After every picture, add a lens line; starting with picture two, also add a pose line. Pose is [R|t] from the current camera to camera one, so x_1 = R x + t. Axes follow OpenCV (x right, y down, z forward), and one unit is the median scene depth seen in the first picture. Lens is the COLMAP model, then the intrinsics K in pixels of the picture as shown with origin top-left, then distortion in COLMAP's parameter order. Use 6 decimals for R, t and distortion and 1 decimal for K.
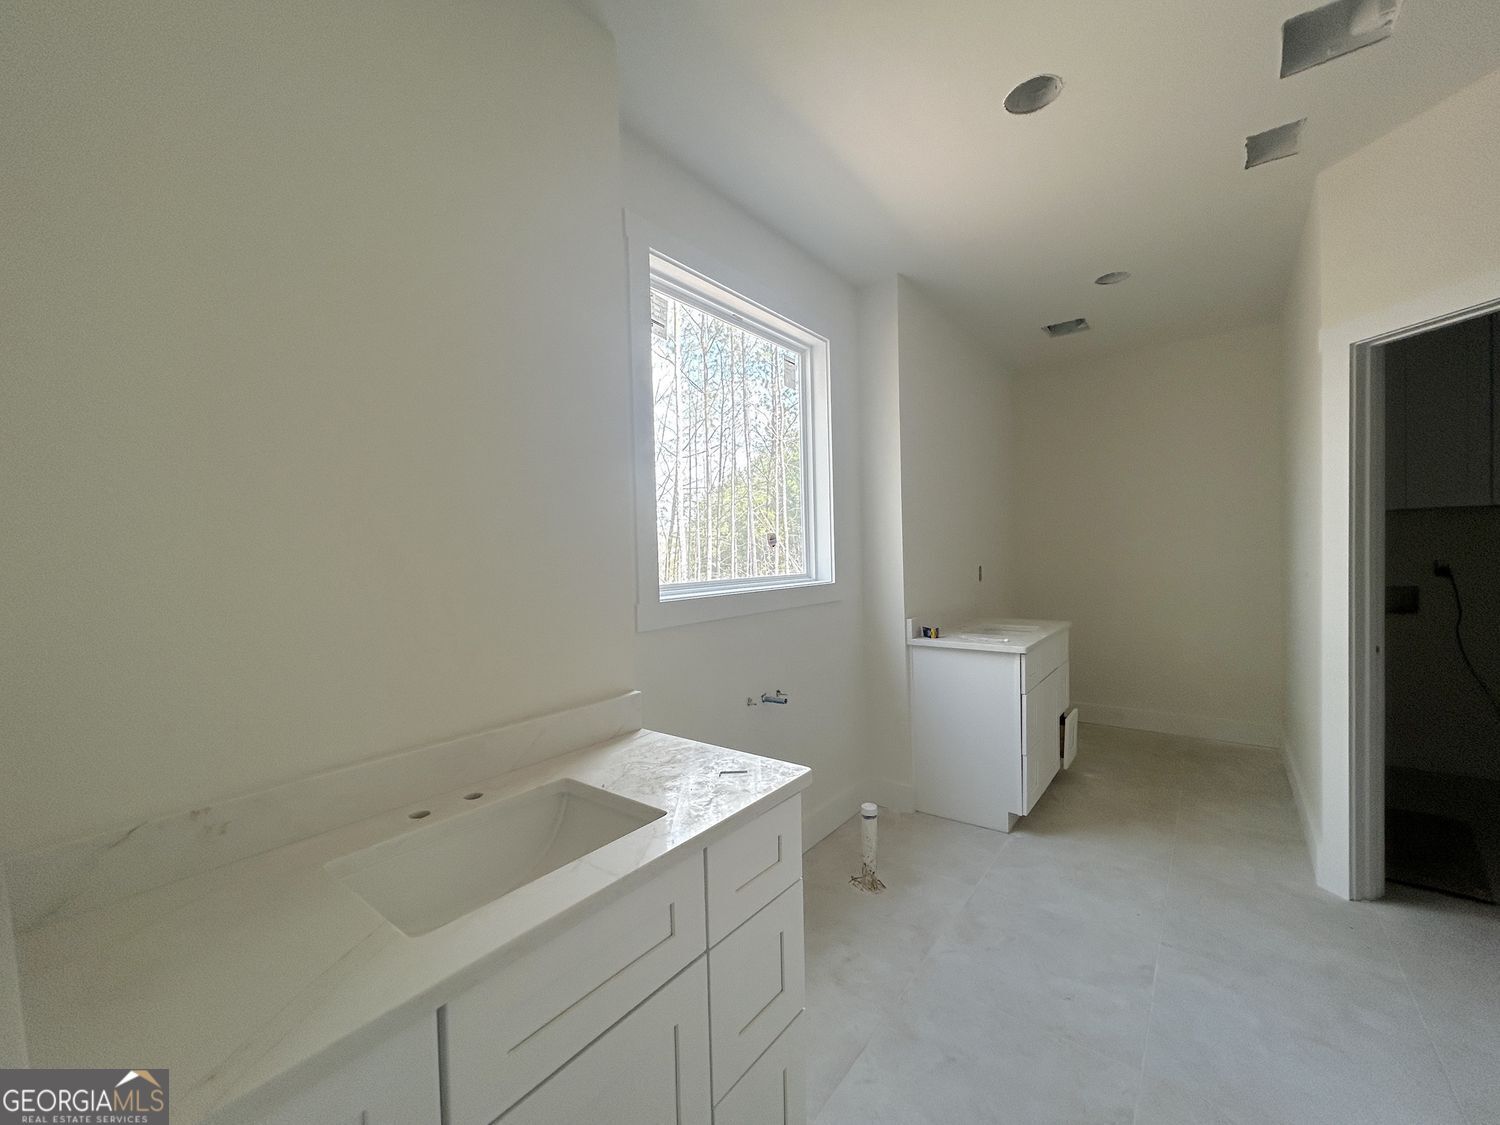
lens RADIAL K [[600.0, 0, 756.3], [0, 600.0, 590.9], [0, 0, 1]] dist [0.003546, 0.000294]
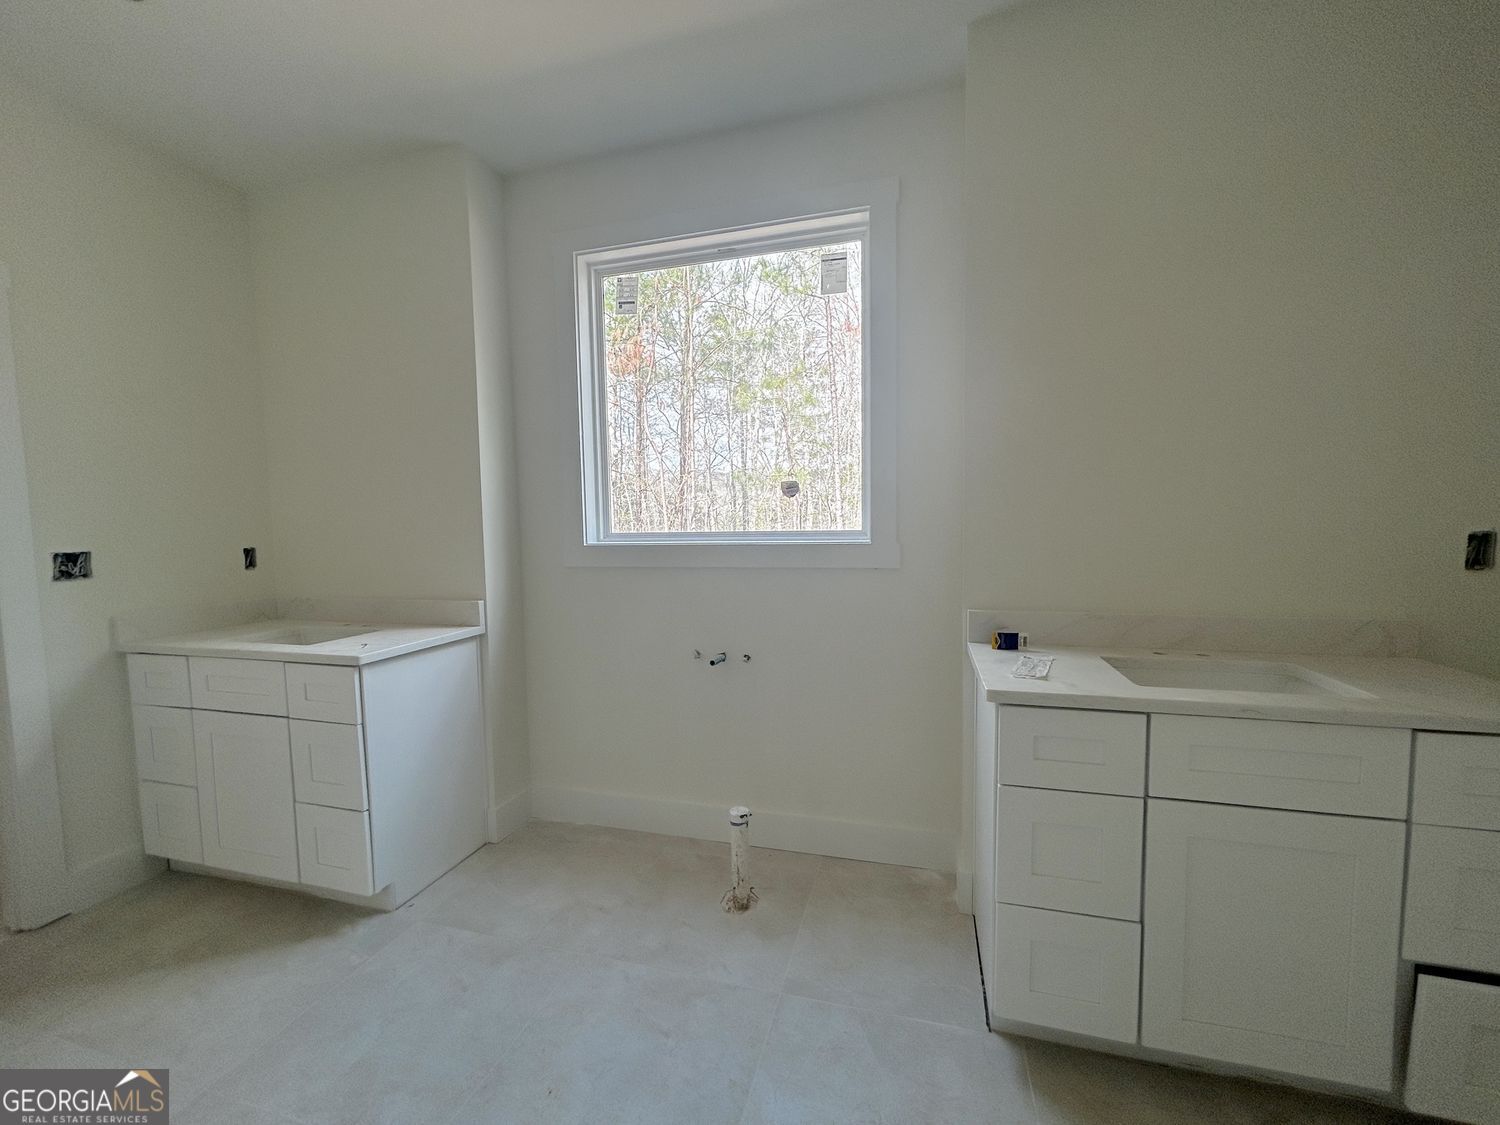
lens RADIAL K [[600.0, 0, 745.0], [0, 600.0, 561.4], [0, 0, 1]] dist [0.003546, 0.000294]
pose [[0.344823, 0.084810, -0.934829, 0.915677], [-0.025191, 0.996387, 0.081103, -0.050061], [0.938330, -0.004417, 0.345714, 0.703485]]
